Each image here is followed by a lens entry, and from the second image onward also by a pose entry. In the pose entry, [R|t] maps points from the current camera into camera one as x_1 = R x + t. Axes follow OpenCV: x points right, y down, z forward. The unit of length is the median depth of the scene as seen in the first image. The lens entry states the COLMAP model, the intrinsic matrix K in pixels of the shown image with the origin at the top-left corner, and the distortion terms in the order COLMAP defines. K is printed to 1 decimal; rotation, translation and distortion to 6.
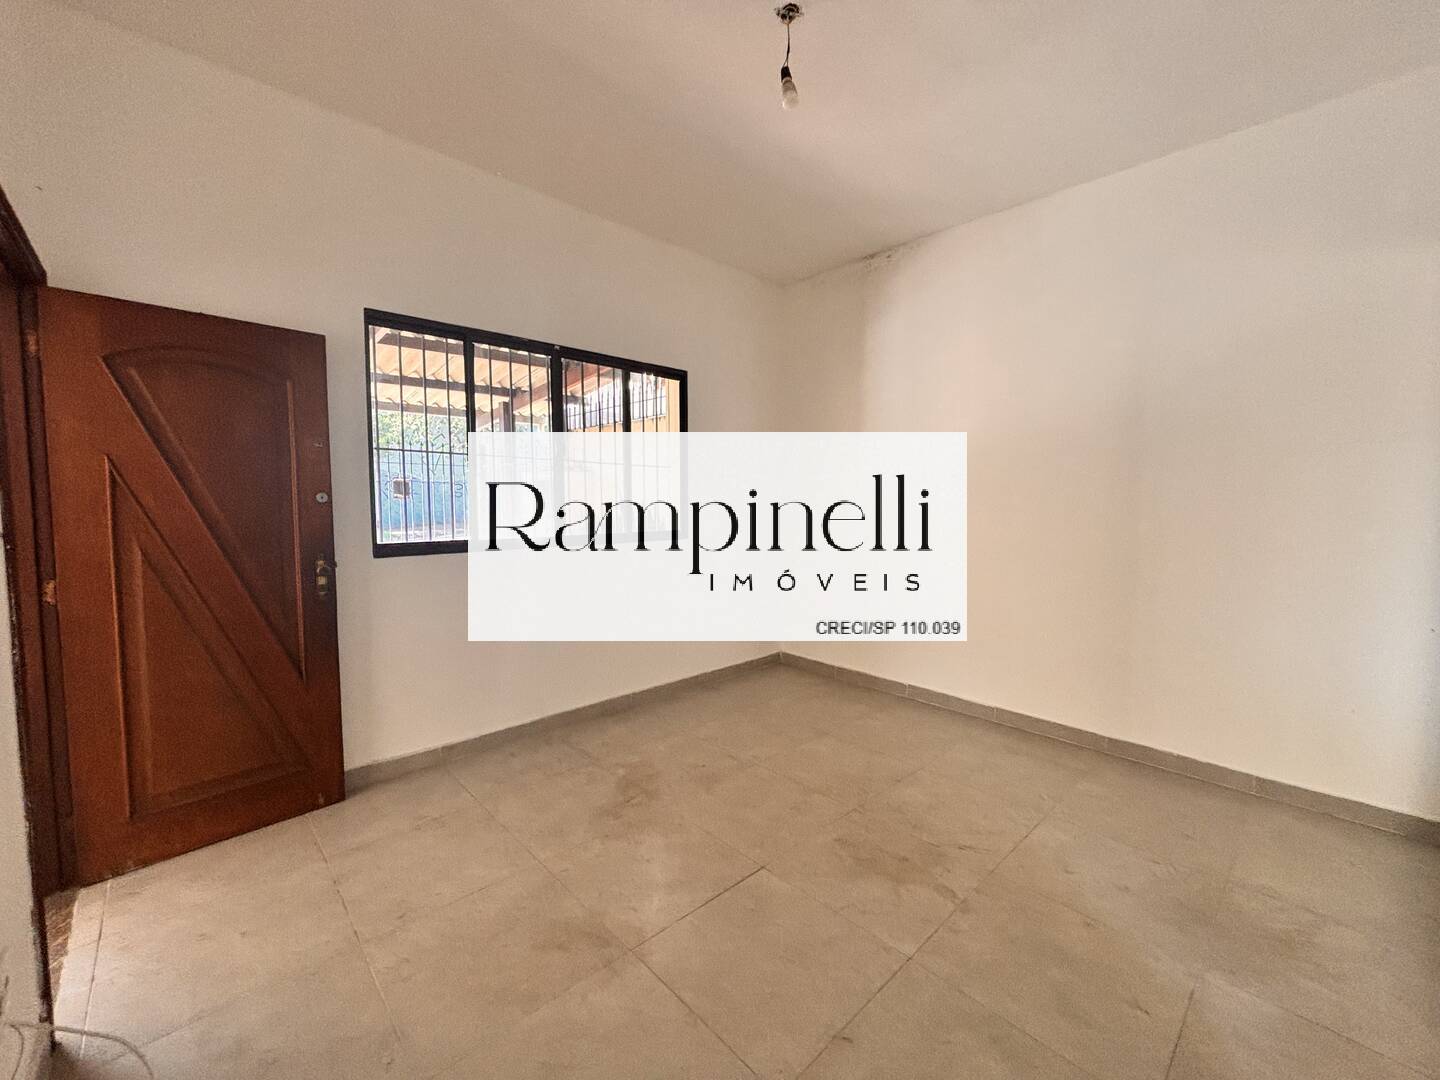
lens RADIAL K [[585.7, 0, 718.5], [0, 585.7, 535.8], [0, 0, 1]] dist [0.001257, 0.000839]
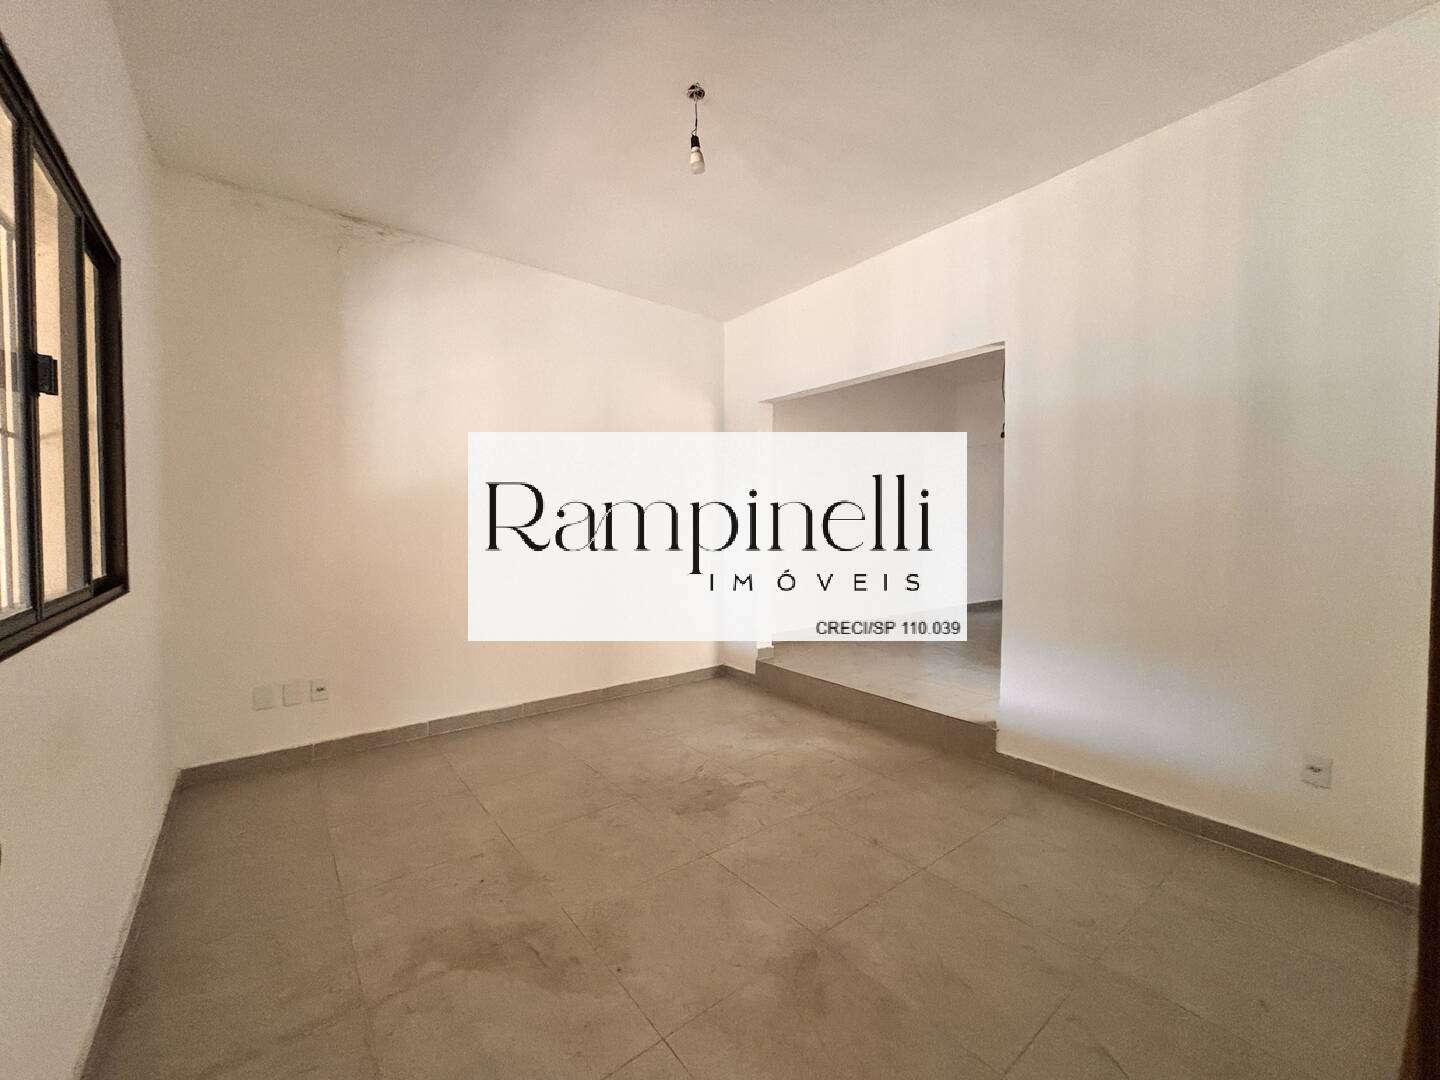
lens RADIAL K [[585.7, 0, 718.5], [0, 585.7, 535.8], [0, 0, 1]] dist [0.001257, 0.000839]
pose [[0.085813, -0.028139, 0.995914, -0.795300], [0.066028, 0.997564, 0.022497, -0.033402], [-0.994121, 0.063827, 0.087462, 0.690942]]
